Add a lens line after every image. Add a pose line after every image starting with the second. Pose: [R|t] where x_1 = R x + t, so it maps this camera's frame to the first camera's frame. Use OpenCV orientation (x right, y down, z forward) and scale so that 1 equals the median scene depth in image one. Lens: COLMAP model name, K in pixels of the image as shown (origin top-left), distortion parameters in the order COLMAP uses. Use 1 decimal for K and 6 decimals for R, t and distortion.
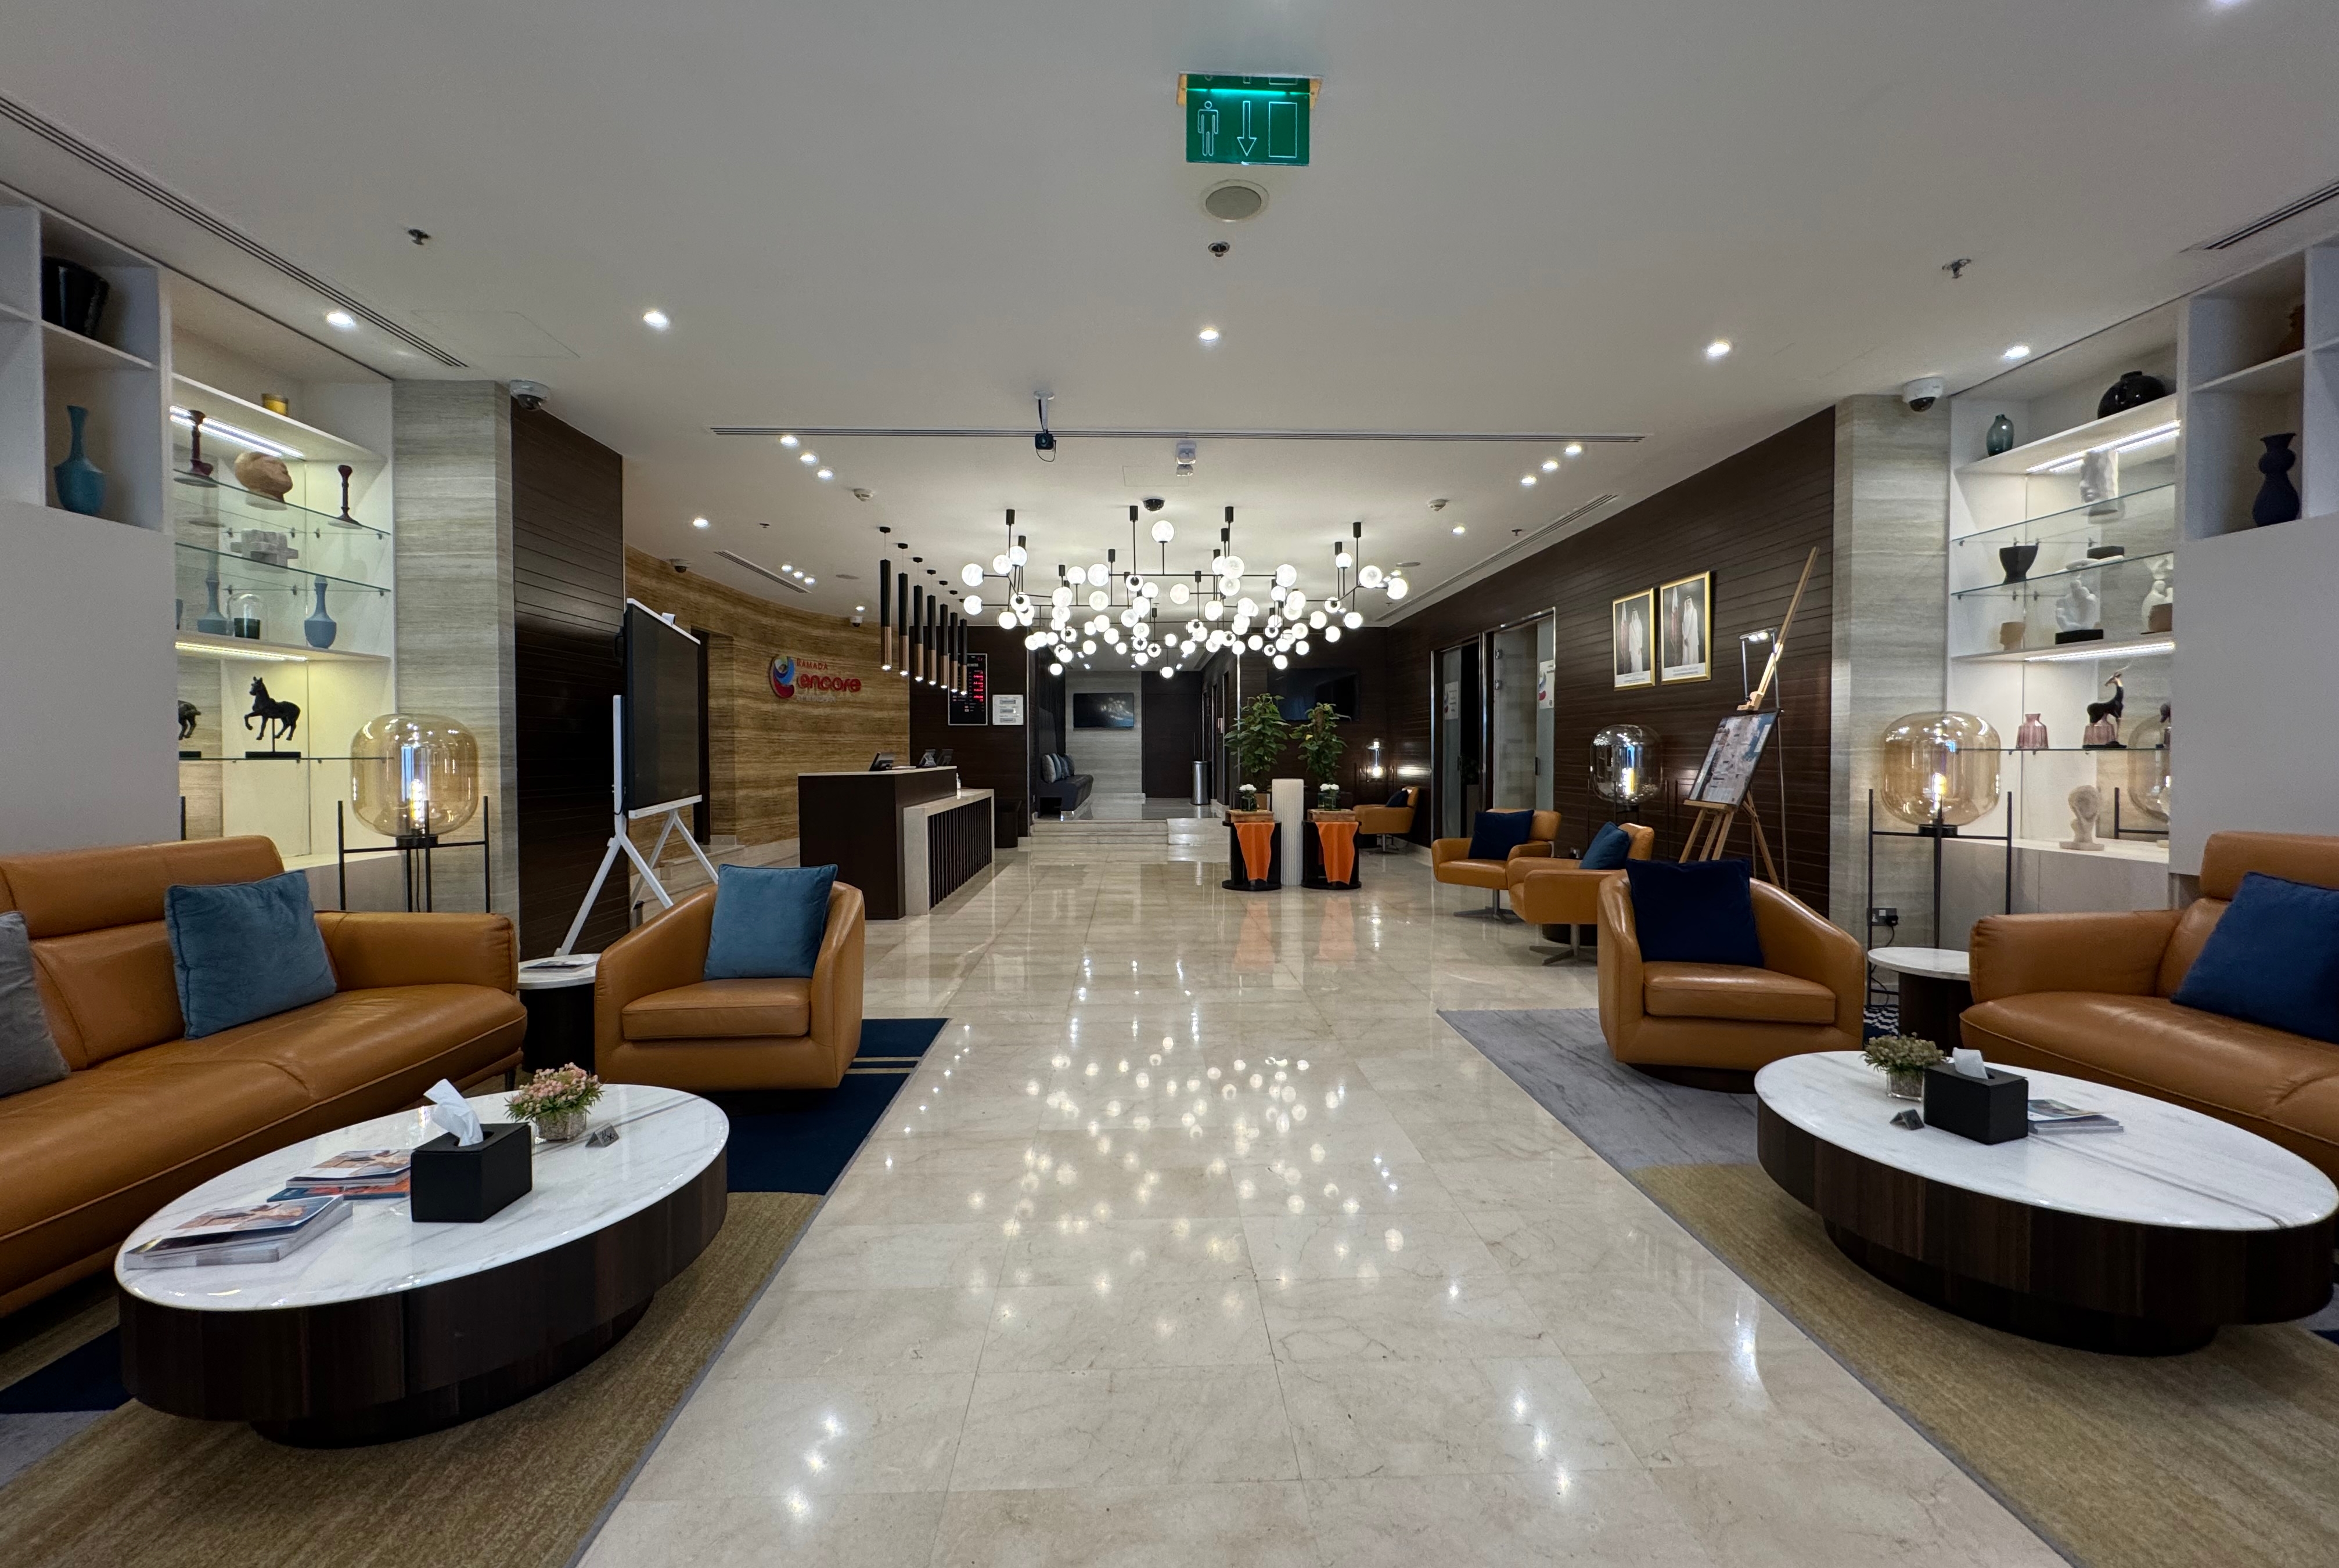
lens RADIAL K [[930.7, 0, 1167.3], [0, 930.7, 771.3], [0, 0, 1]] dist [0.001579, 0.000044]
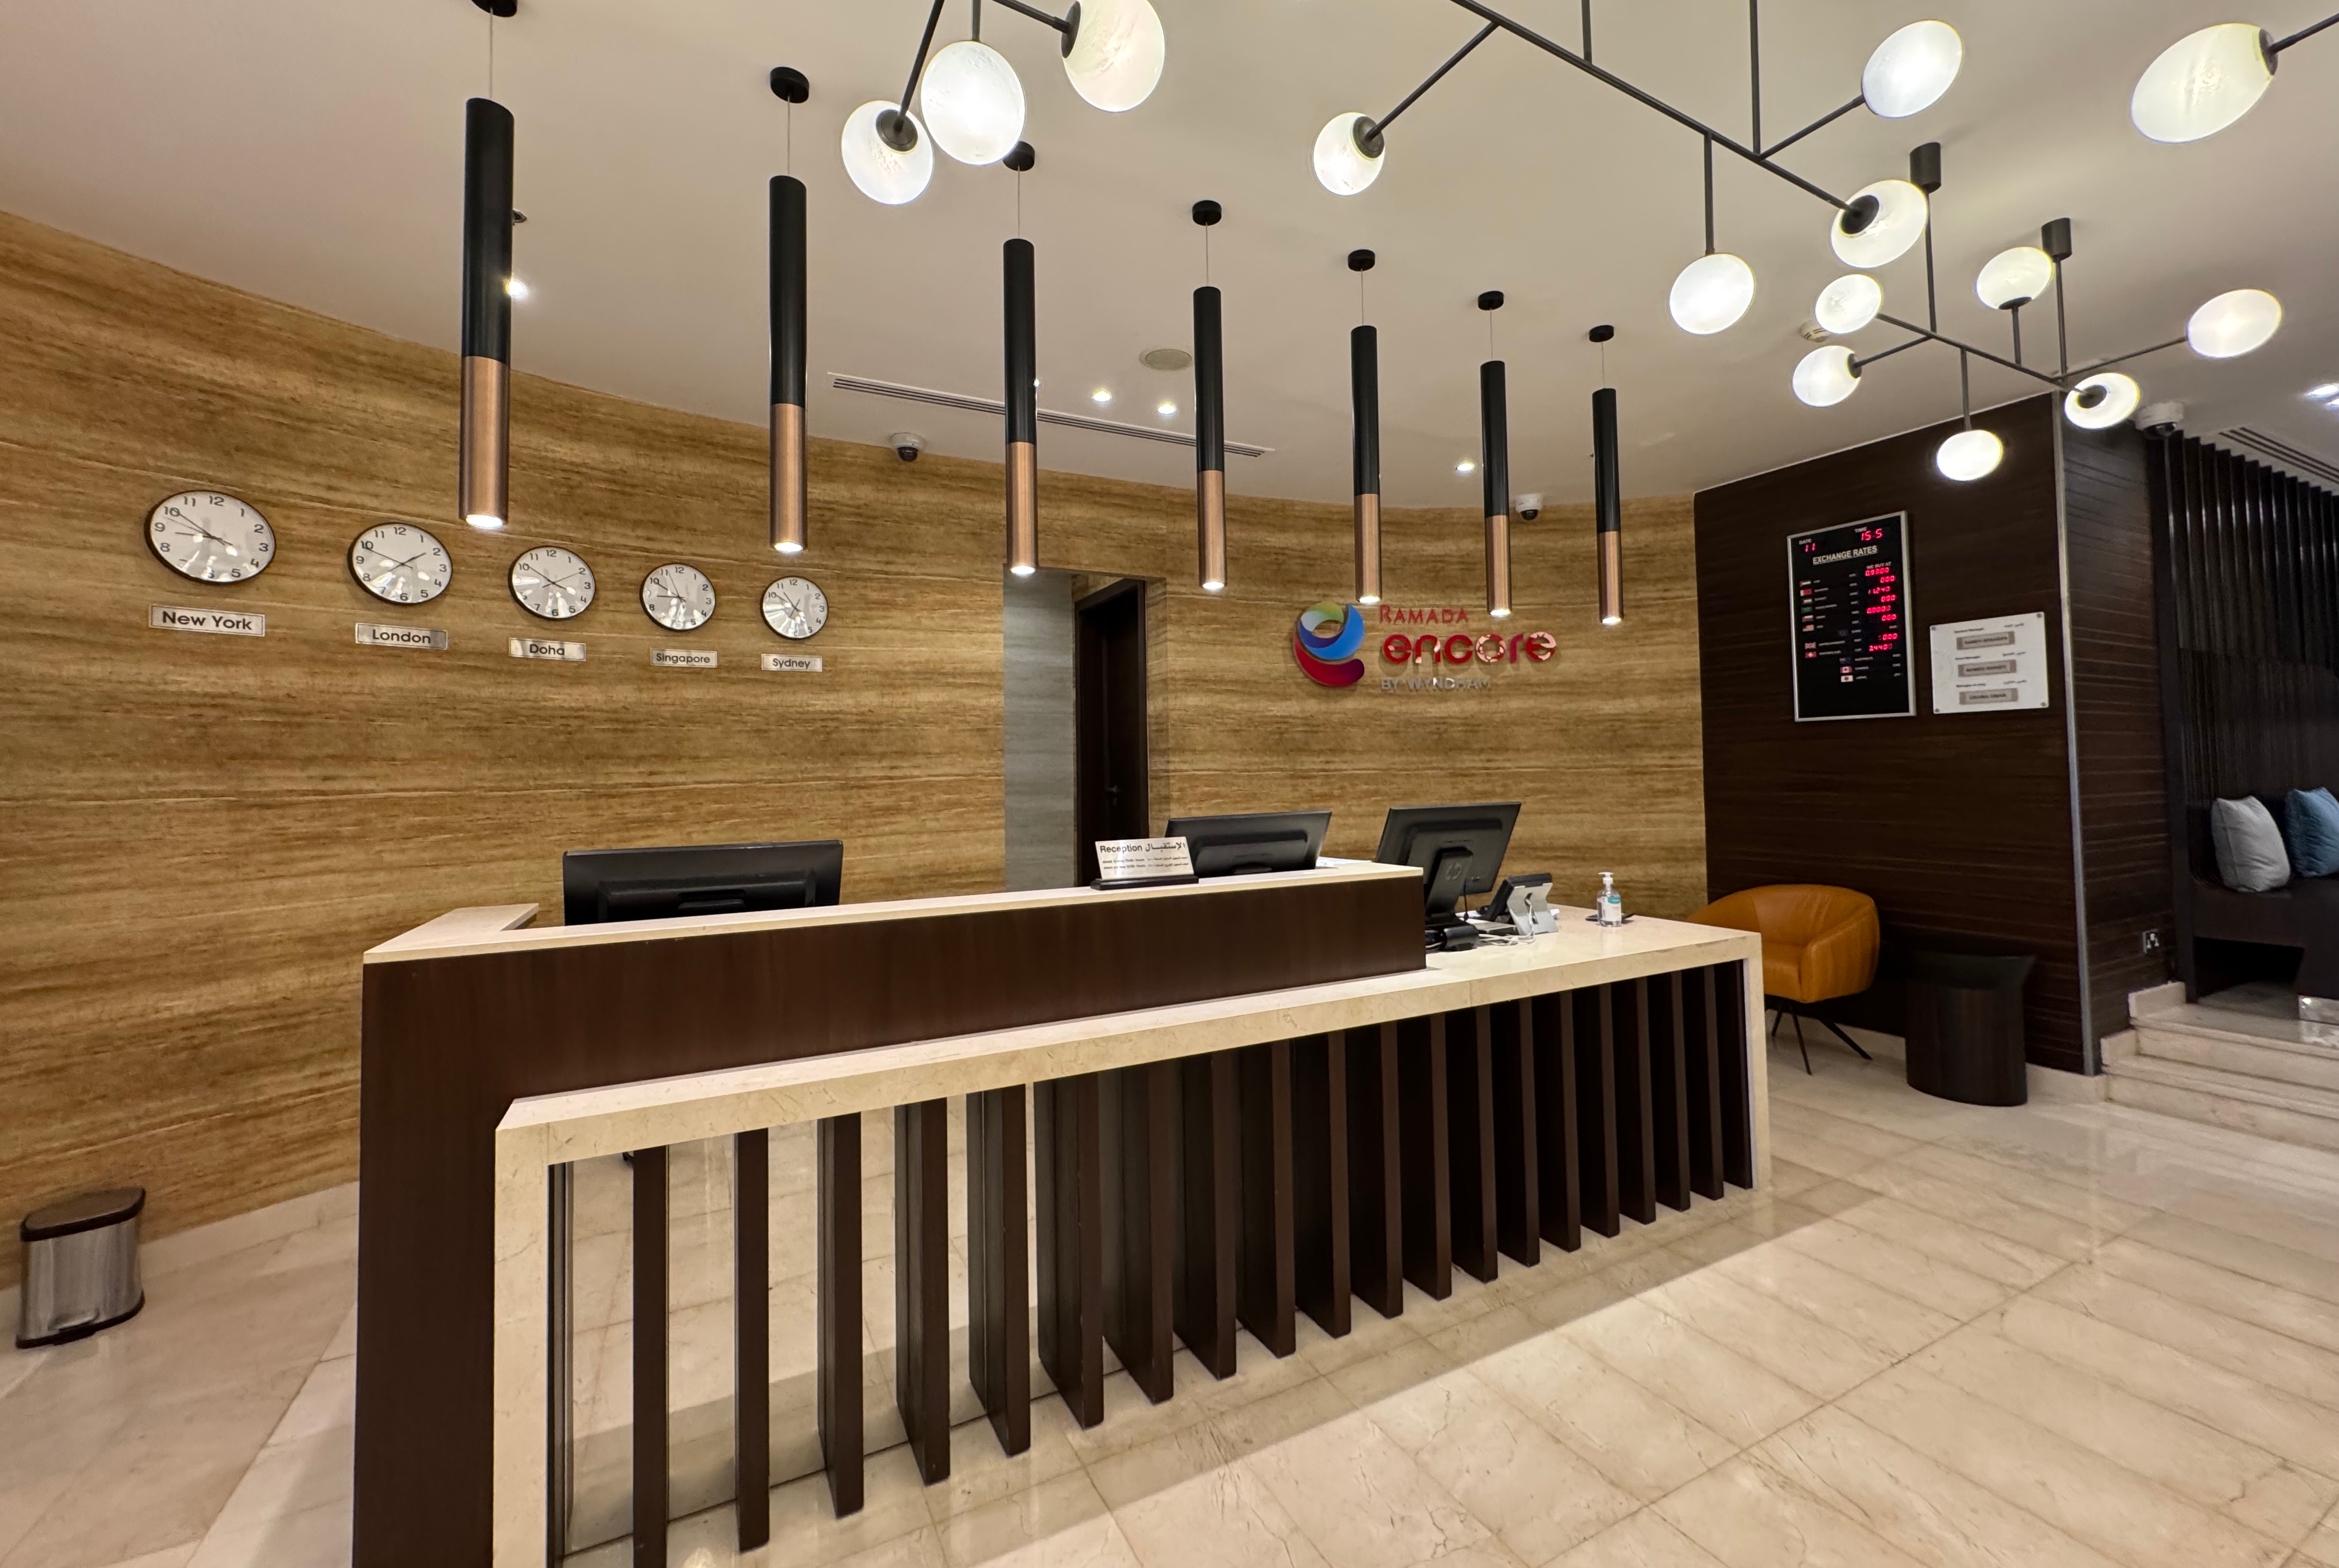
lens RADIAL K [[930.7, 0, 1164.7], [0, 930.7, 771.8], [0, 0, 1]] dist [0.001579, 0.000044]
pose [[0.399058, -0.008218, -0.916889, 0.012602], [-0.012467, 0.999819, -0.014387, -0.021902], [0.916841, 0.017172, 0.398884, 0.650963]]
